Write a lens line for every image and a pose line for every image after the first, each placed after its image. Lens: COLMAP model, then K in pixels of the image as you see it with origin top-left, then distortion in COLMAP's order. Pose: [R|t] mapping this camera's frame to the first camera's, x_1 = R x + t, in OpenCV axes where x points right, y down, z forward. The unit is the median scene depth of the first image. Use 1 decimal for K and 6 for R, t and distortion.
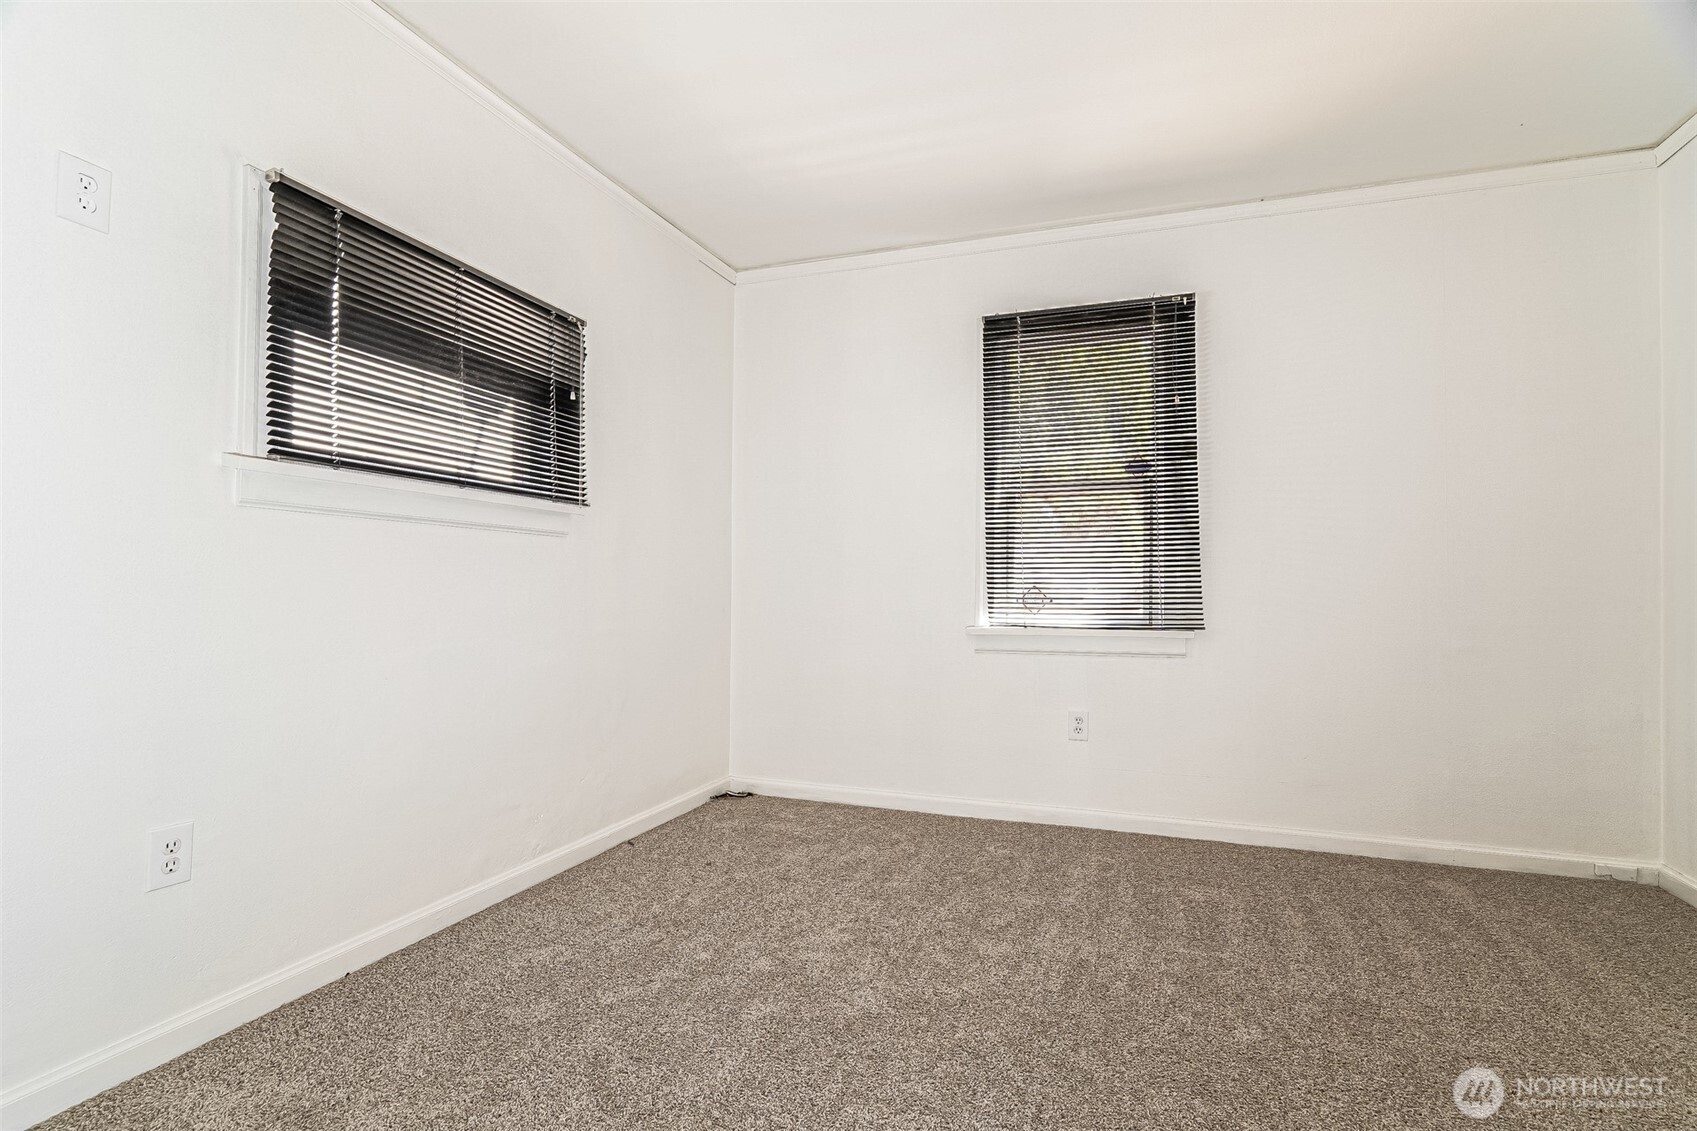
lens RADIAL K [[793.0, 0, 849.8], [0, 793.0, 574.1], [0, 0, 1]] dist [-0.002711, 0.002586]
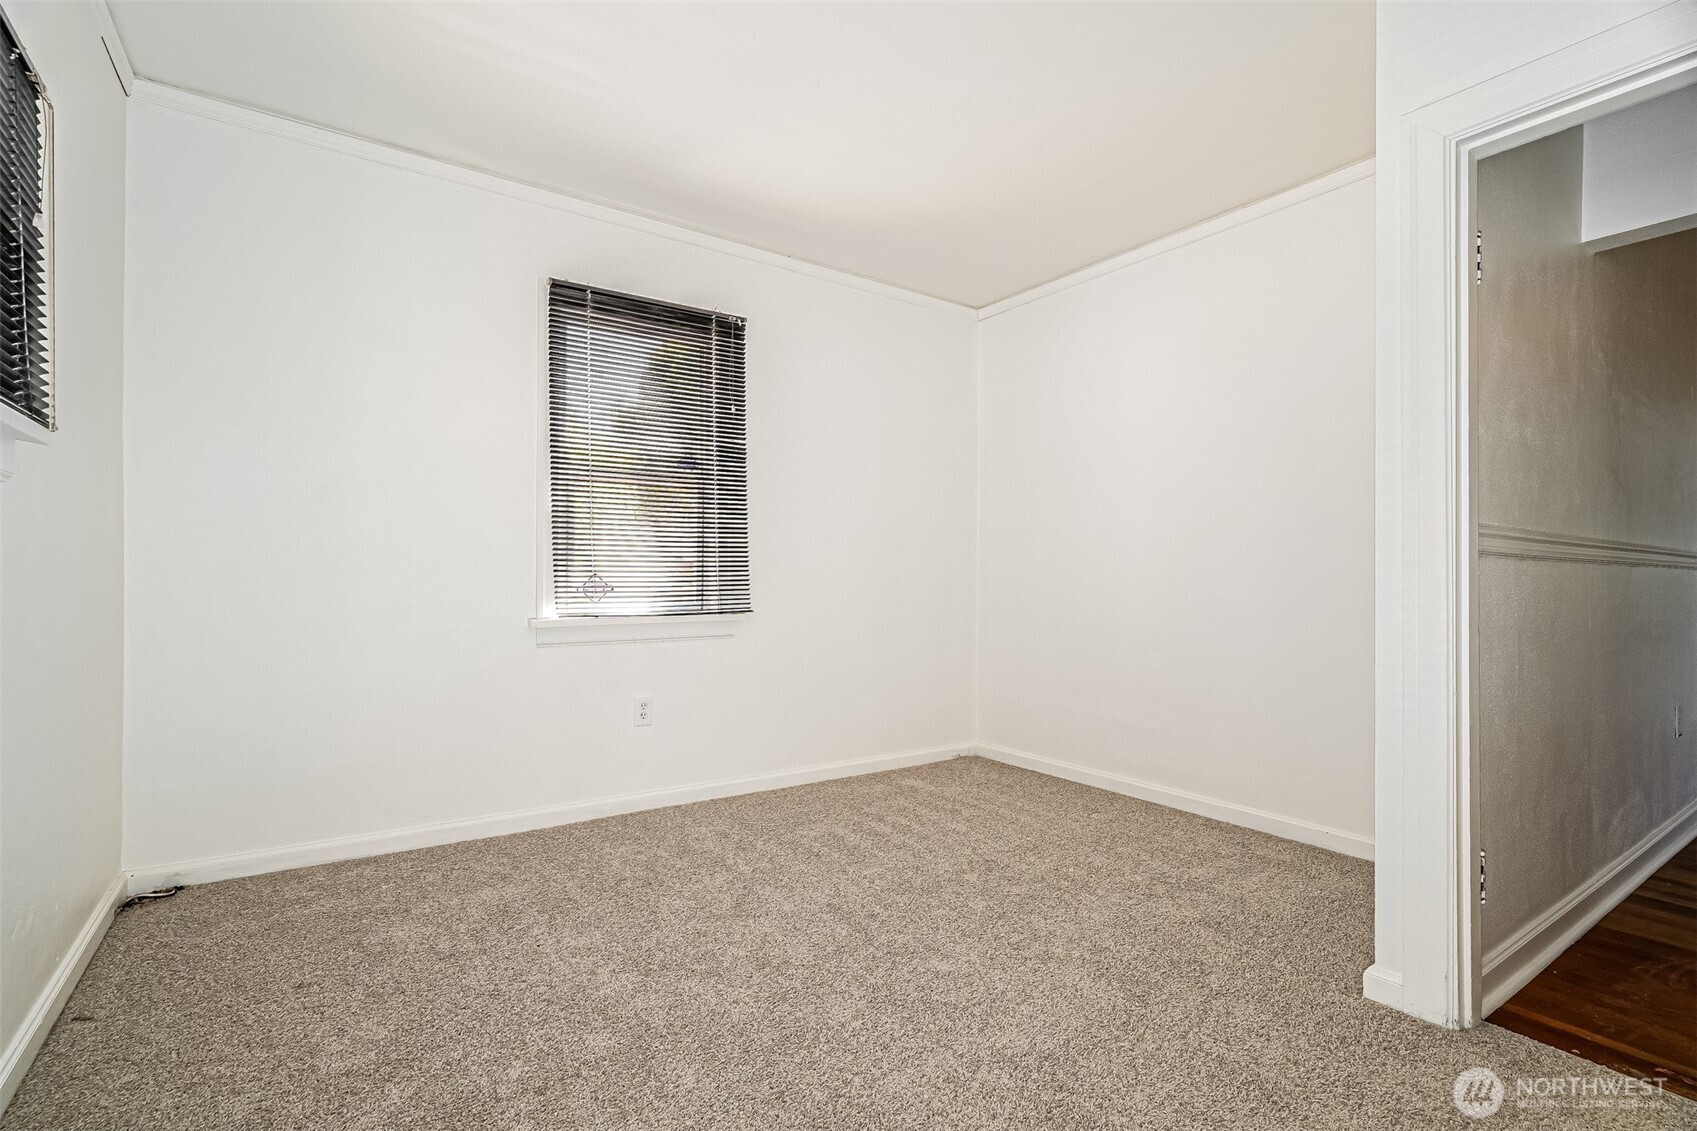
lens RADIAL K [[793.0, 0, 847.5], [0, 793.0, 567.5], [0, 0, 1]] dist [-0.002711, 0.002586]
pose [[0.590493, 0.004186, 0.807032, -0.380221], [-0.020273, 0.999748, 0.009648, -0.008745], [-0.806788, -0.022058, 0.590429, 0.189995]]
